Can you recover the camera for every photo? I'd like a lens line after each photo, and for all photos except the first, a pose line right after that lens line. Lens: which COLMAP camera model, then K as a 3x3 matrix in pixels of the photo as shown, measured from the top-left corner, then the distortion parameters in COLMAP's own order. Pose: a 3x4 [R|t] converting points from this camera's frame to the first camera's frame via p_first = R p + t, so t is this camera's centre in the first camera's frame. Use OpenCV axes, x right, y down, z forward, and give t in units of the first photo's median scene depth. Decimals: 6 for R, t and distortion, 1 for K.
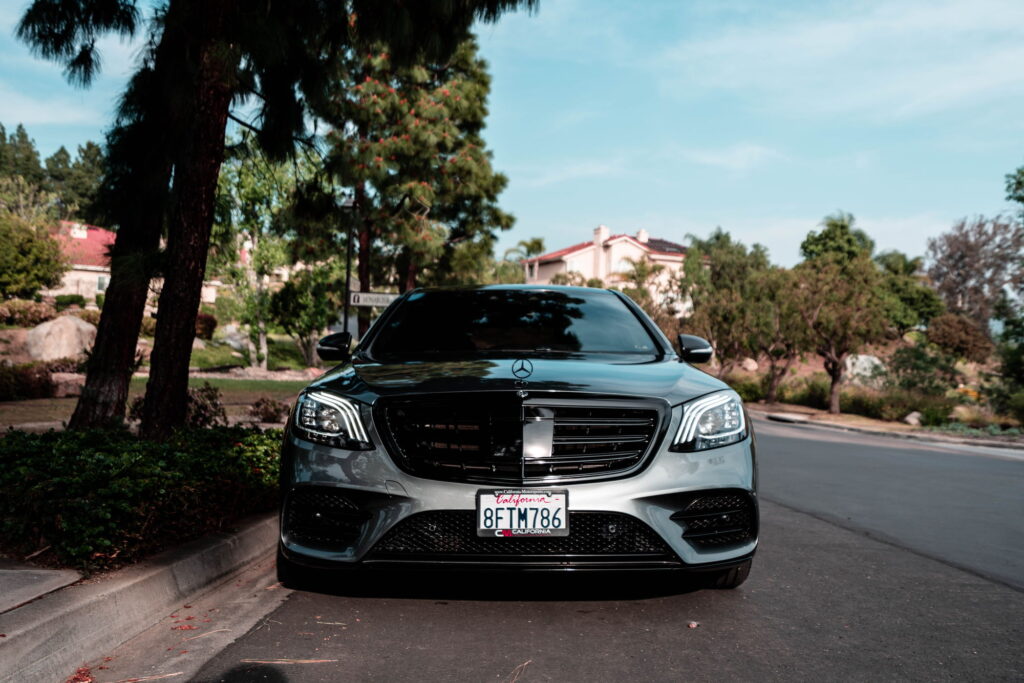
lens RADIAL K [[1005.9, 0, 512.0], [0, 1005.9, 341.5], [0, 0, 1]] dist [-0.003438, 0.000738]
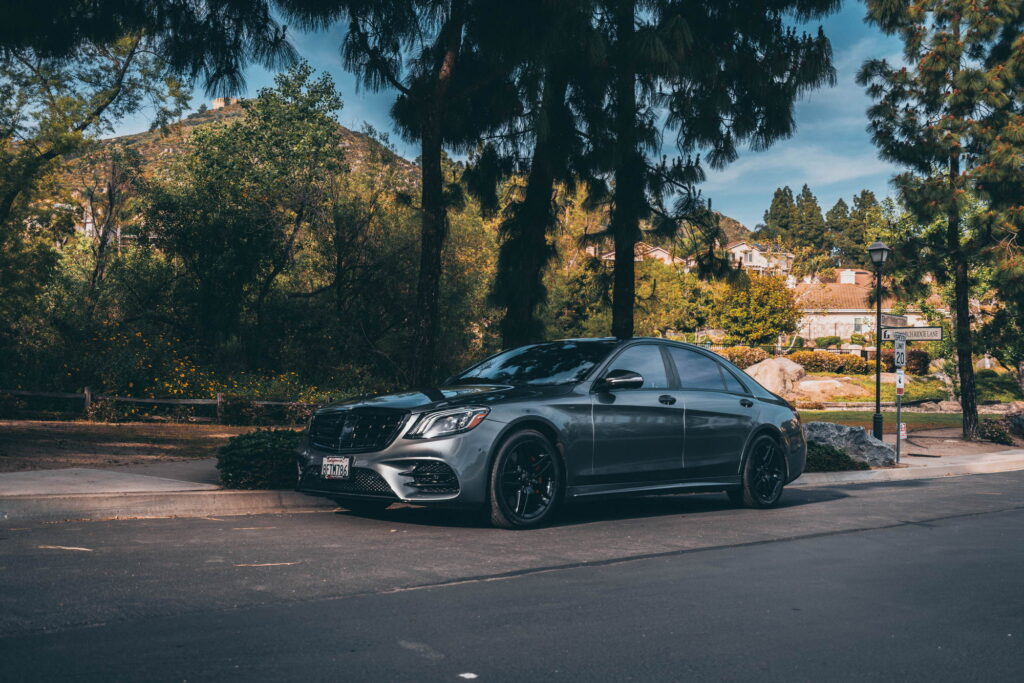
lens RADIAL K [[1005.9, 0, 512.0], [0, 1005.9, 341.5], [0, 0, 1]] dist [-0.003438, 0.000738]
pose [[0.700535, -0.055571, -0.711451, 0.132168], [0.029492, 0.998366, -0.048942, 0.002290], [0.713009, 0.013303, 0.701029, -0.011996]]
